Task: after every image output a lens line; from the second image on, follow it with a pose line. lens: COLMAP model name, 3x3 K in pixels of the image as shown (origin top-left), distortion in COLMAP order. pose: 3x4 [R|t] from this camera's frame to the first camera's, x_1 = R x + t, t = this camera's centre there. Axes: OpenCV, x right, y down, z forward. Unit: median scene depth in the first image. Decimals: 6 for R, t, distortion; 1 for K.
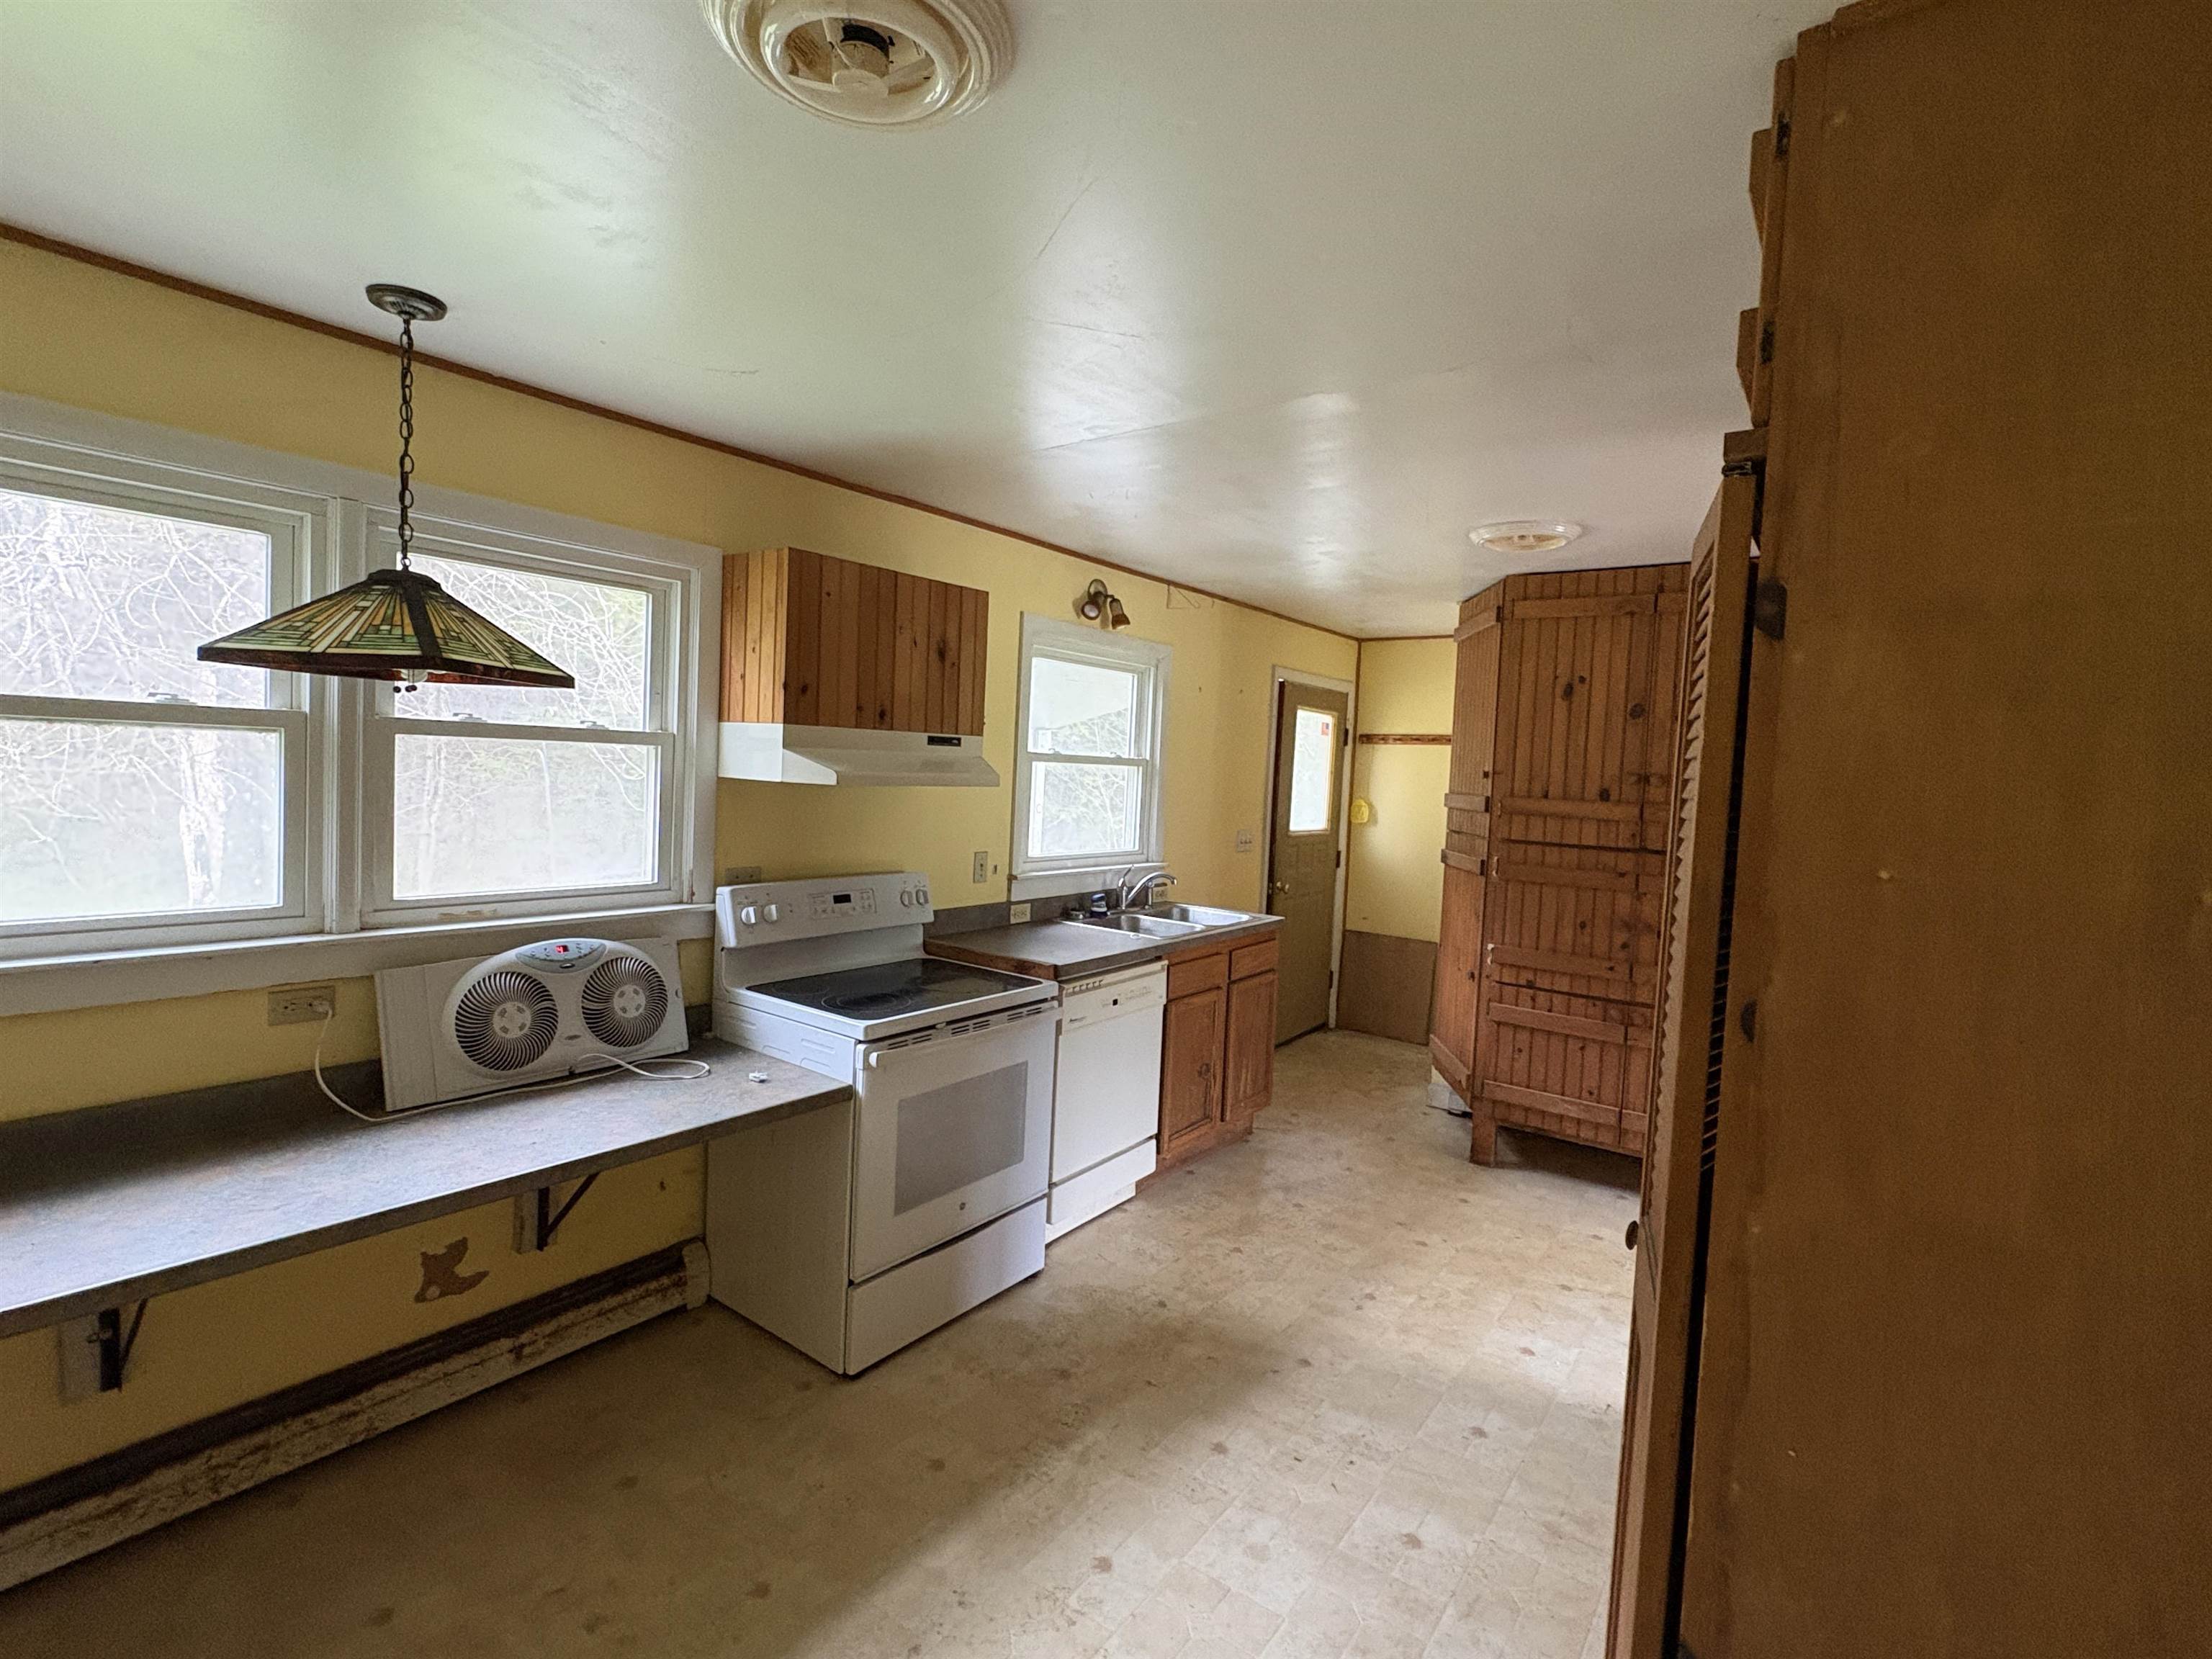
lens RADIAL K [[1044.2, 0, 1109.5], [0, 1044.2, 825.7], [0, 0, 1]] dist [0.001789, -0.000601]
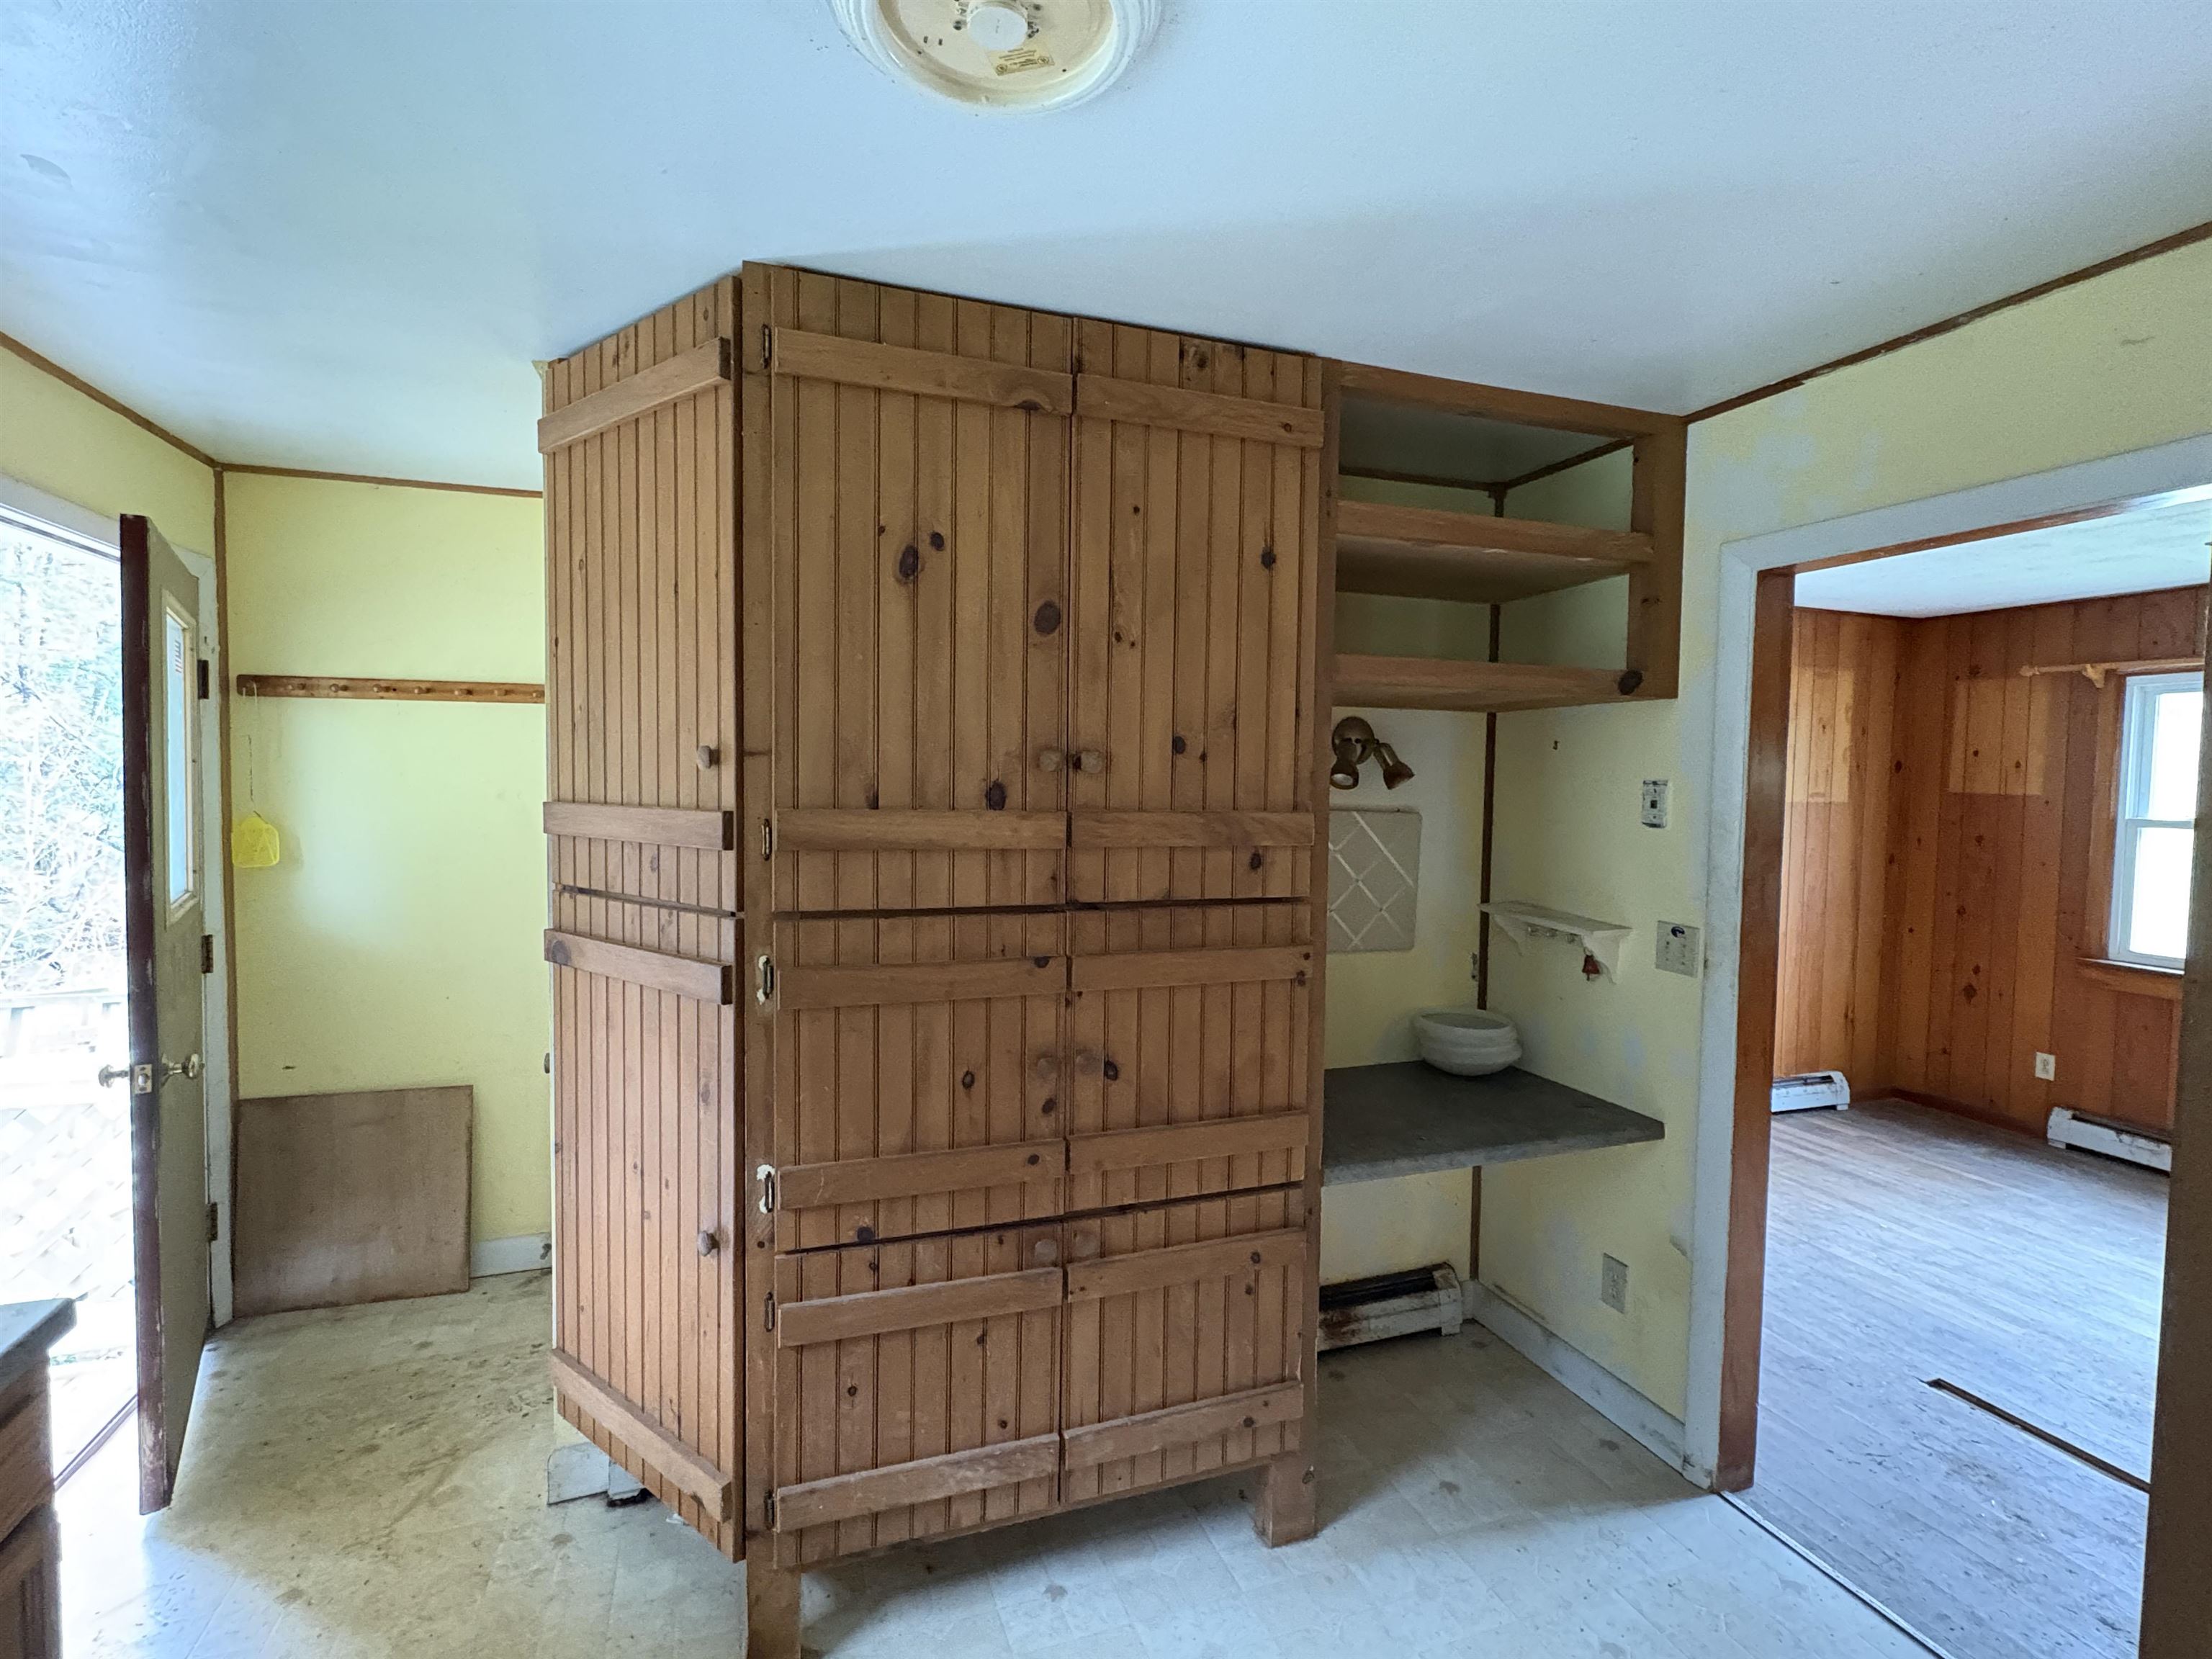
lens RADIAL K [[1044.2, 0, 1104.3], [0, 1044.2, 823.6], [0, 0, 1]] dist [0.001789, -0.000601]
pose [[0.564412, -0.072248, 0.822326, 0.120519], [0.058050, 0.997170, 0.047767, -0.037499], [-0.823450, 0.020776, 0.567009, 0.713120]]
